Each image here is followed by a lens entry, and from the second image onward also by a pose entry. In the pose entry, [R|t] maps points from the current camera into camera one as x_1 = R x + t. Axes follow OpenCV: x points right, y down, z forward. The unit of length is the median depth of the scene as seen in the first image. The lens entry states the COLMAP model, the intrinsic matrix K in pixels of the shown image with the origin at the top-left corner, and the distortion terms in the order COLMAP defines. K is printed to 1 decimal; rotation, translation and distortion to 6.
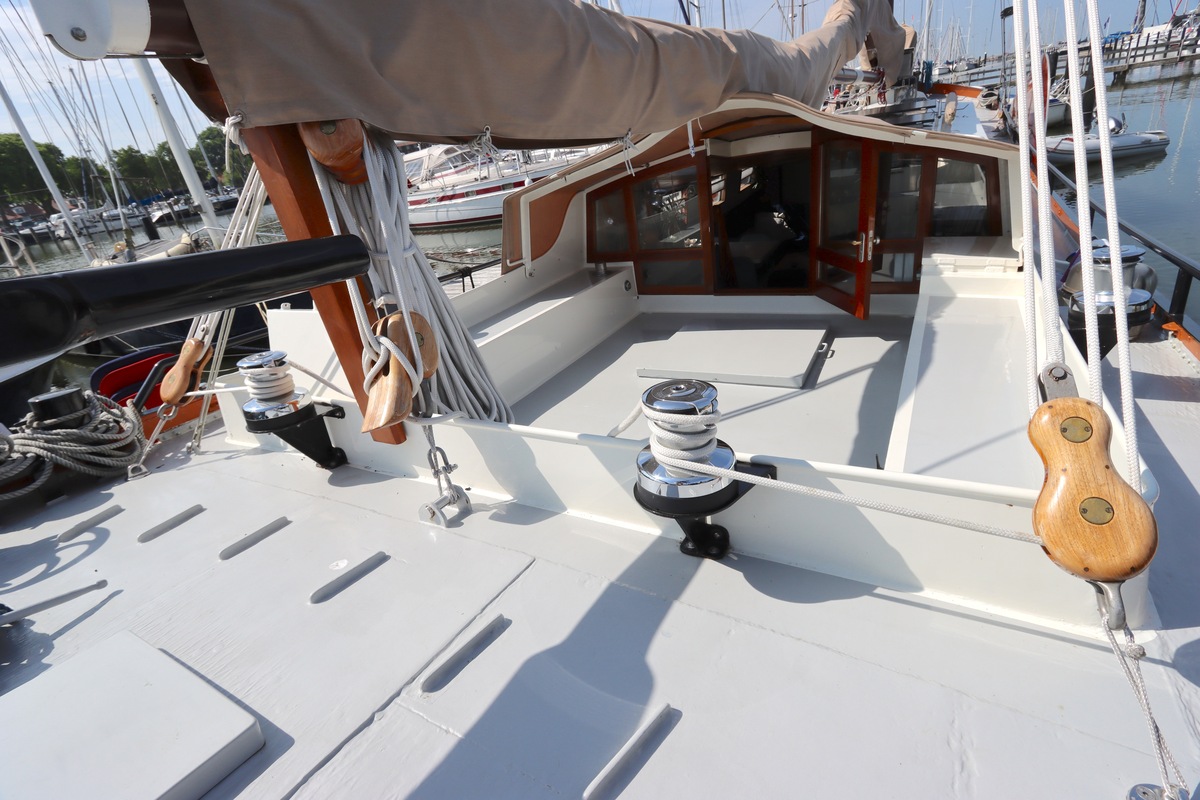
lens RADIAL K [[568.5, 0, 600.6], [0, 568.5, 397.3], [0, 0, 1]] dist [-0.024687, 0.004432]
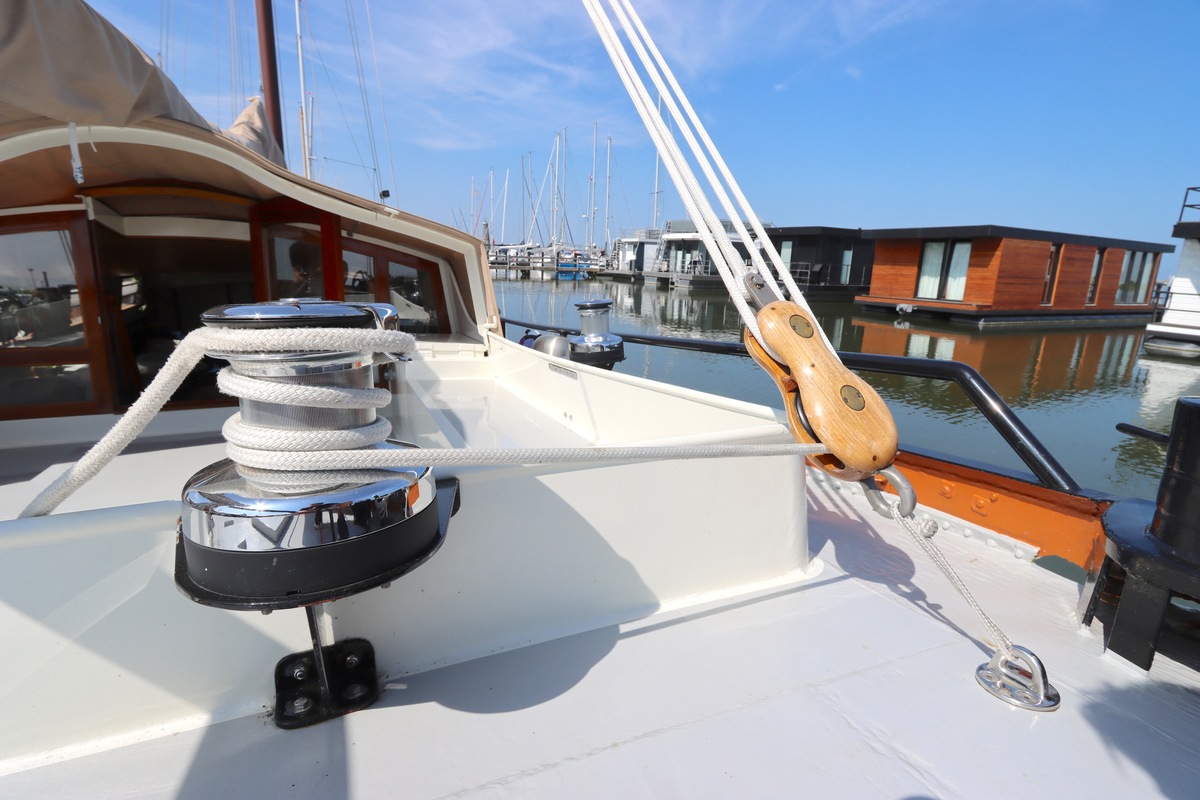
lens RADIAL K [[568.5, 0, 600.6], [0, 568.5, 397.3], [0, 0, 1]] dist [-0.024687, 0.004432]
pose [[0.571965, -0.015198, 0.820137, -0.046554], [0.237682, 0.960006, -0.147970, 0.094394], [-0.785088, 0.279566, 0.552702, 0.315410]]
